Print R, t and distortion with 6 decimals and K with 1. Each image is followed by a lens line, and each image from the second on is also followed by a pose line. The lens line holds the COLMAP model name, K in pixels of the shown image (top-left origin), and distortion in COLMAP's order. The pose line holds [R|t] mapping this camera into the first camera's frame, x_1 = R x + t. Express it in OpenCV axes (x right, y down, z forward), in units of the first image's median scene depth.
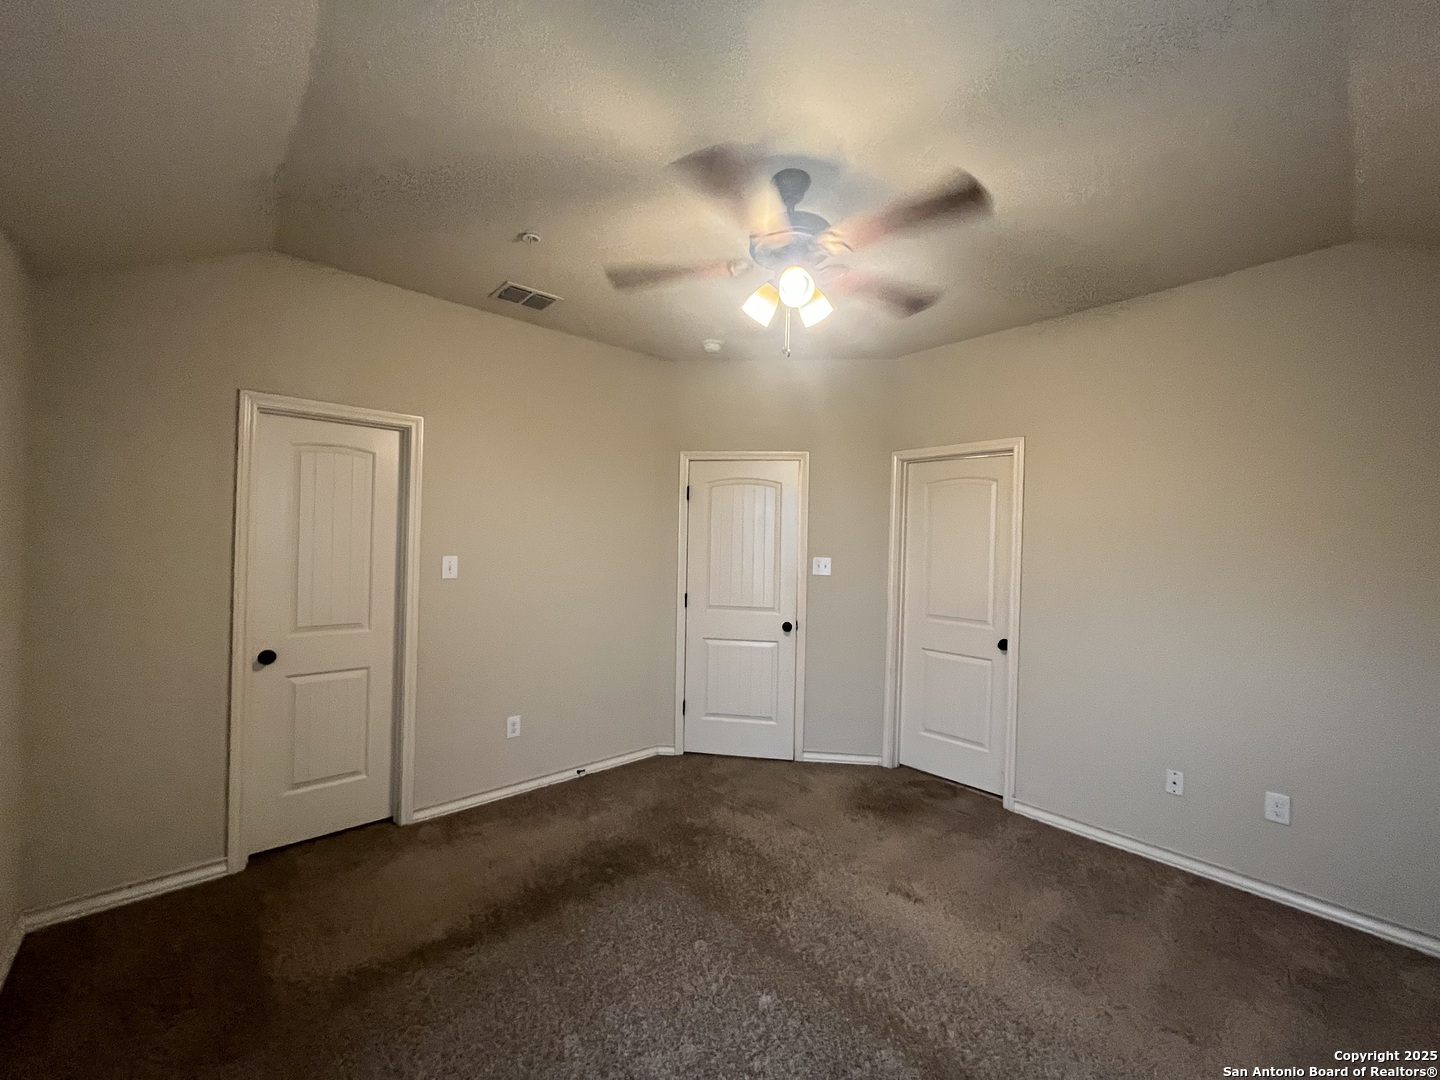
lens RADIAL K [[581.3, 0, 720.0], [0, 581.3, 540.0], [0, 0, 1]] dist [-0.000446, -0.000069]
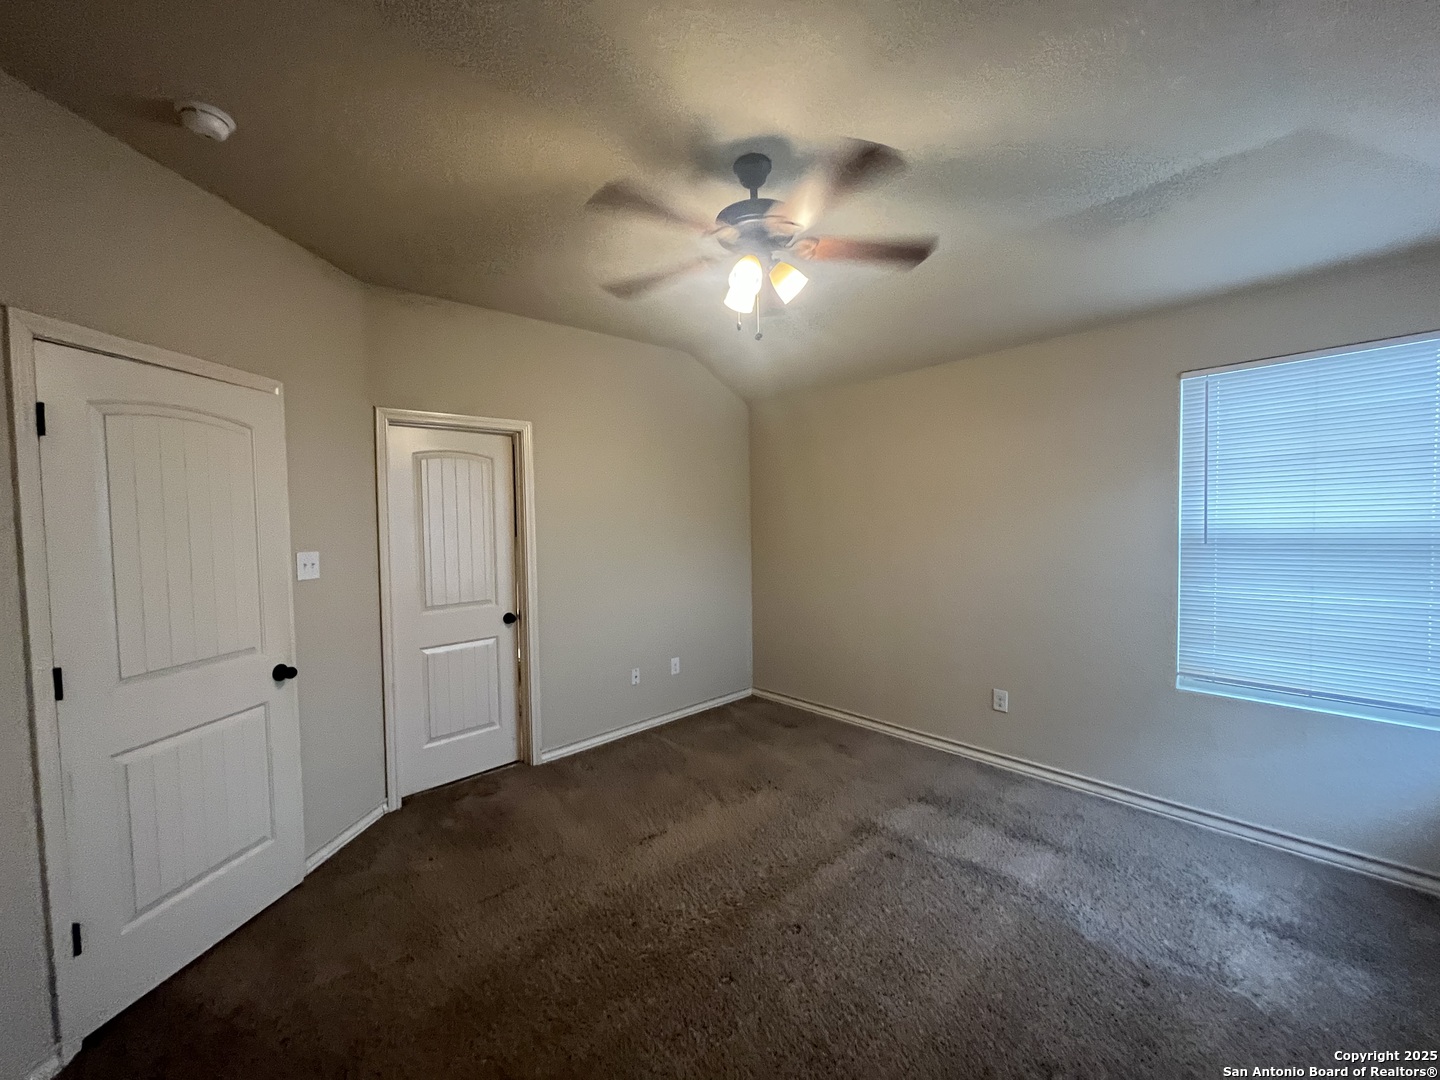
lens RADIAL K [[581.3, 0, 720.0], [0, 581.3, 540.0], [0, 0, 1]] dist [-0.000446, -0.000069]
pose [[0.000298, -0.062365, 0.998053, -0.521898], [0.025698, 0.997724, 0.062337, -0.013300], [-0.999670, 0.025629, 0.001900, 0.598994]]
